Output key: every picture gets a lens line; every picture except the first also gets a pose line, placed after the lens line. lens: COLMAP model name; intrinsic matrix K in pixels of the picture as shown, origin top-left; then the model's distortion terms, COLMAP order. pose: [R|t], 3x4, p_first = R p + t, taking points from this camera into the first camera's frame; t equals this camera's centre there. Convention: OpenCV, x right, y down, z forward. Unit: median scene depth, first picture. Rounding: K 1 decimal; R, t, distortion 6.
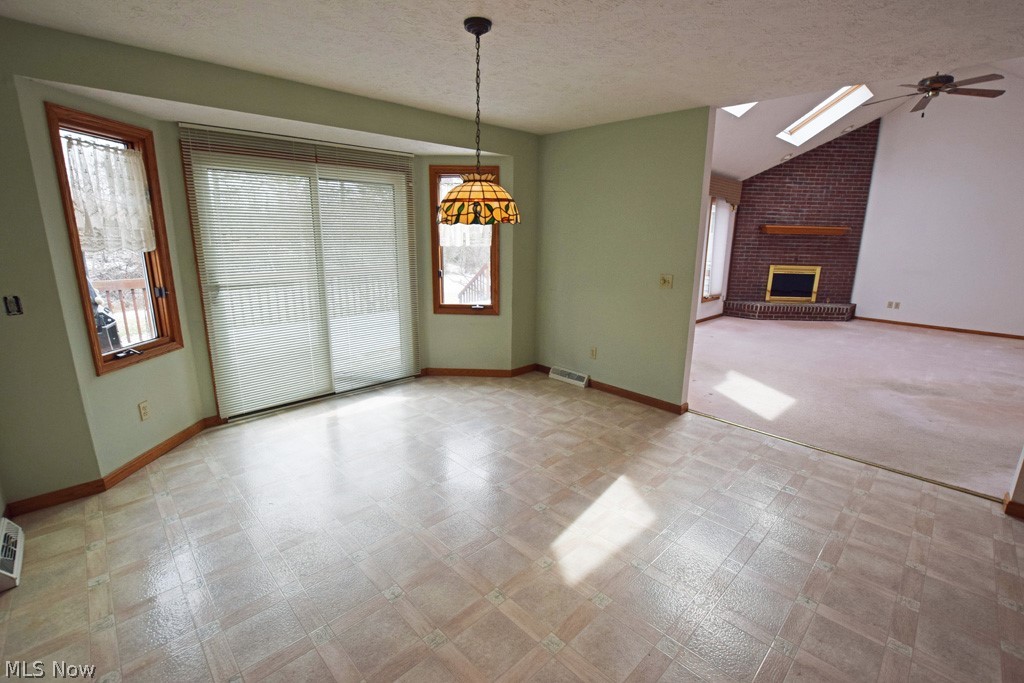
lens RADIAL K [[471.5, 0, 512.0], [0, 471.5, 341.5], [0, 0, 1]] dist [0.001110, 0.000067]
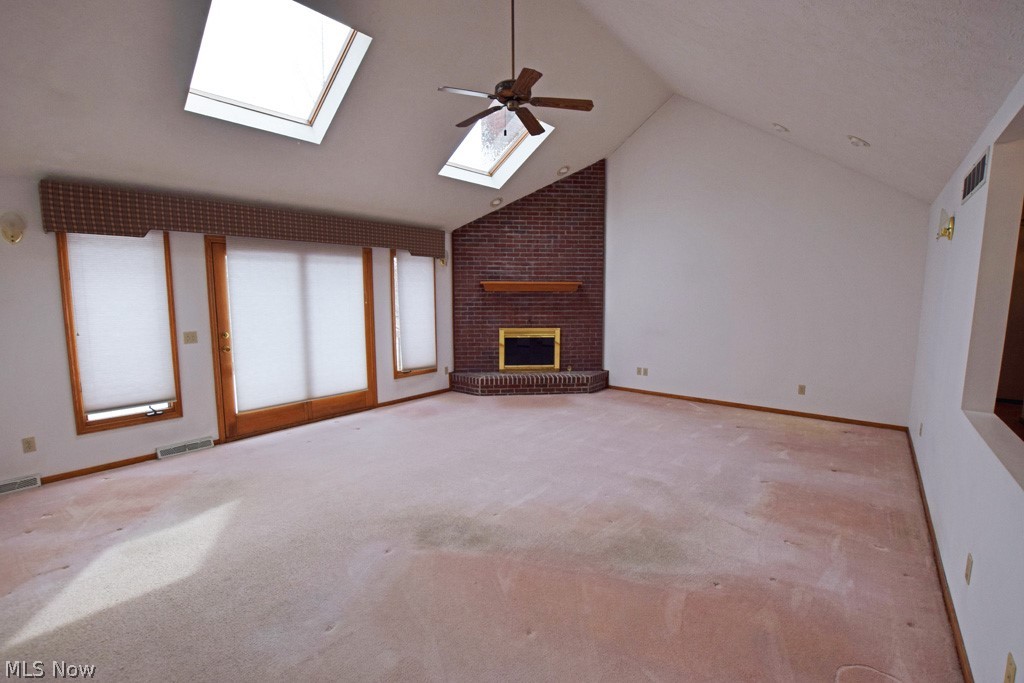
lens RADIAL K [[471.5, 0, 512.0], [0, 471.5, 341.5], [0, 0, 1]] dist [0.001110, 0.000067]
pose [[0.996122, -0.032292, 0.081848, 0.539698], [0.041714, 0.992355, -0.116155, -0.044606], [-0.077472, 0.119119, 0.989853, 0.193521]]
